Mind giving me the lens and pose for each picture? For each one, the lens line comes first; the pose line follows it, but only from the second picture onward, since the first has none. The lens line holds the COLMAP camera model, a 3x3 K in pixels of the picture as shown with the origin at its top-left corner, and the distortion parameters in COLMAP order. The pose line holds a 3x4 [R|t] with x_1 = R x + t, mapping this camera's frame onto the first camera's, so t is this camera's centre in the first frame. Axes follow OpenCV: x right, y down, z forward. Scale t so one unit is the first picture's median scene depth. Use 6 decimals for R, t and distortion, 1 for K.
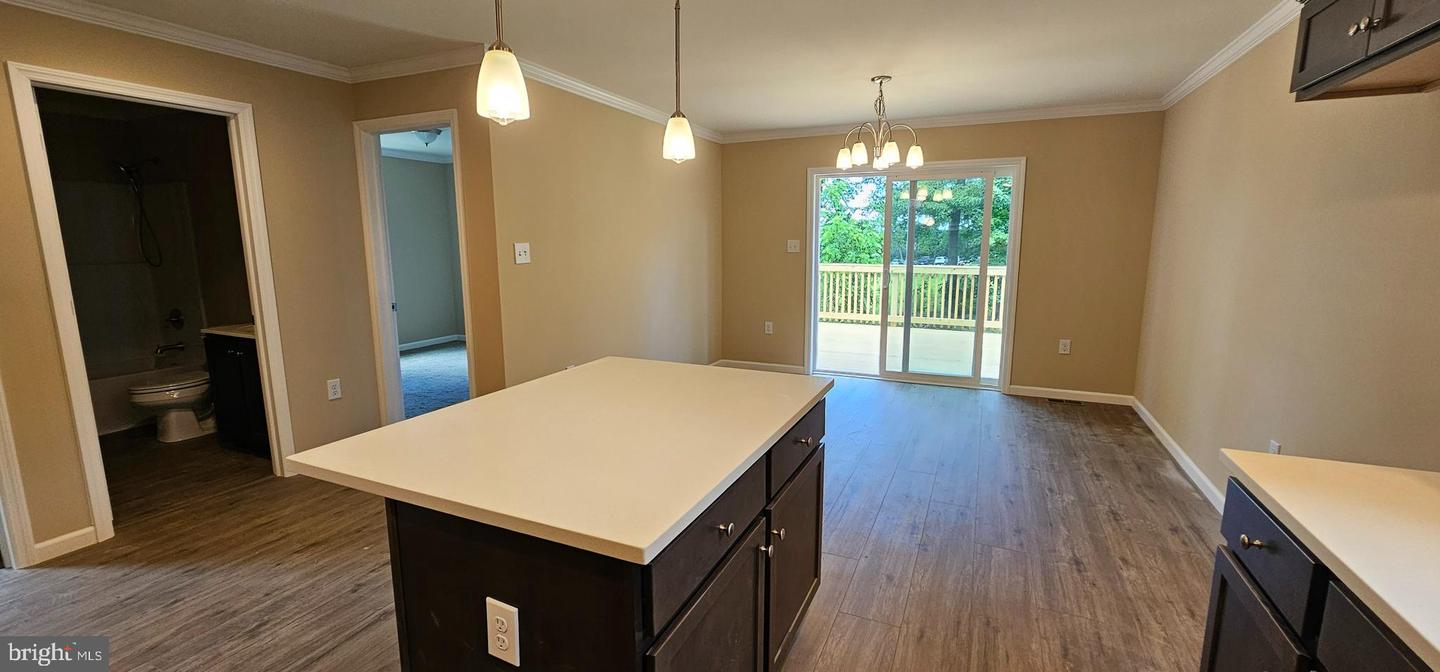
lens RADIAL K [[589.3, 0, 717.5], [0, 589.3, 330.9], [0, 0, 1]] dist [0.000003, -0.000184]
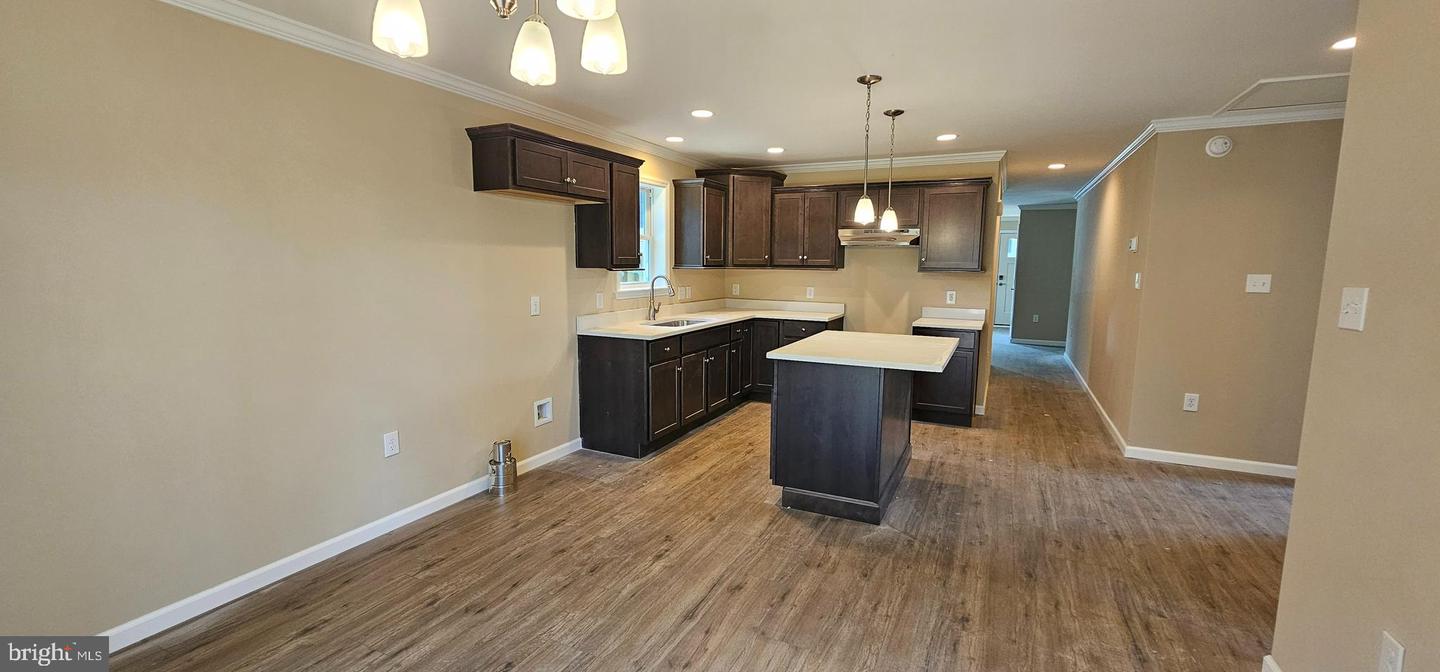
lens RADIAL K [[589.3, 0, 711.5], [0, 589.3, 346.8], [0, 0, 1]] dist [0.000003, -0.000184]
pose [[-0.999533, -0.009437, 0.029052, 0.169194], [-0.000376, 0.954811, 0.297215, -0.234562], [-0.030544, 0.297065, -0.954368, 1.423513]]
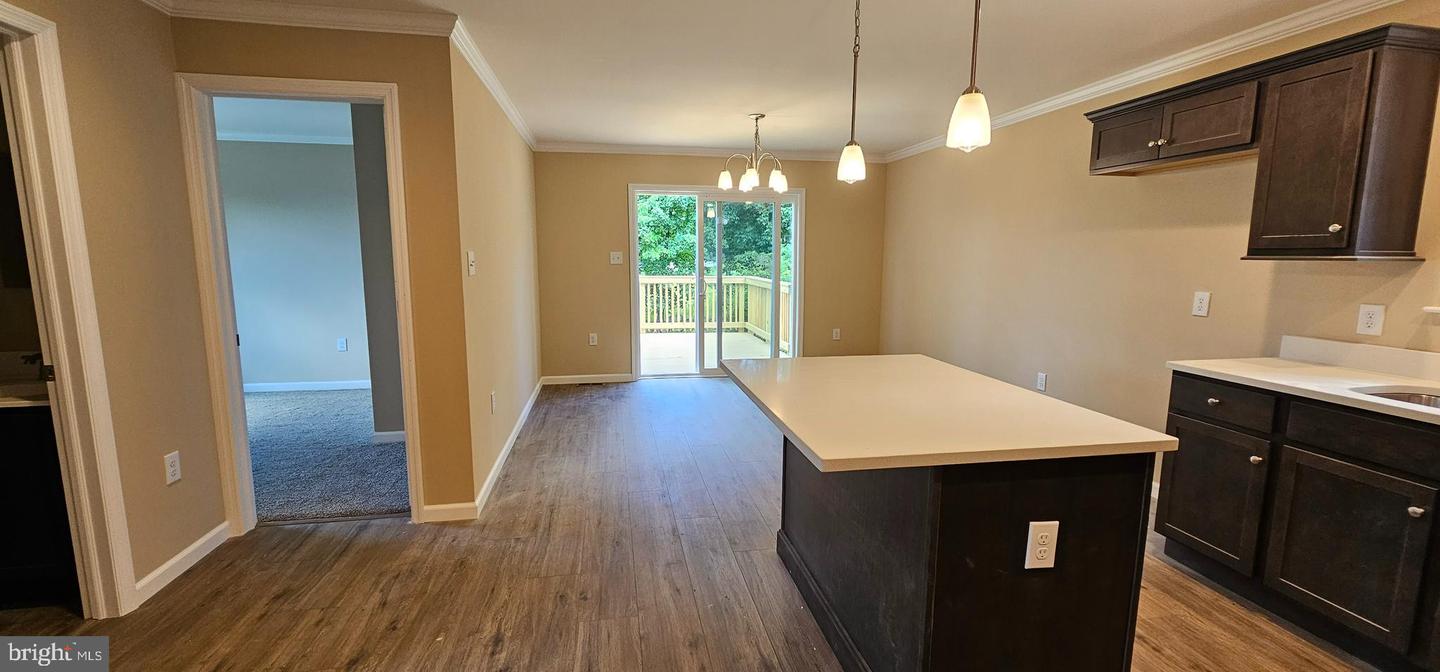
lens RADIAL K [[589.3, 0, 714.8], [0, 589.3, 335.4], [0, 0, 1]] dist [0.000003, -0.000184]
pose [[0.822513, -0.071127, 0.564281, -0.510890], [0.081292, 0.996665, 0.007136, -0.005313], [-0.562907, 0.040002, 0.825552, 0.097655]]
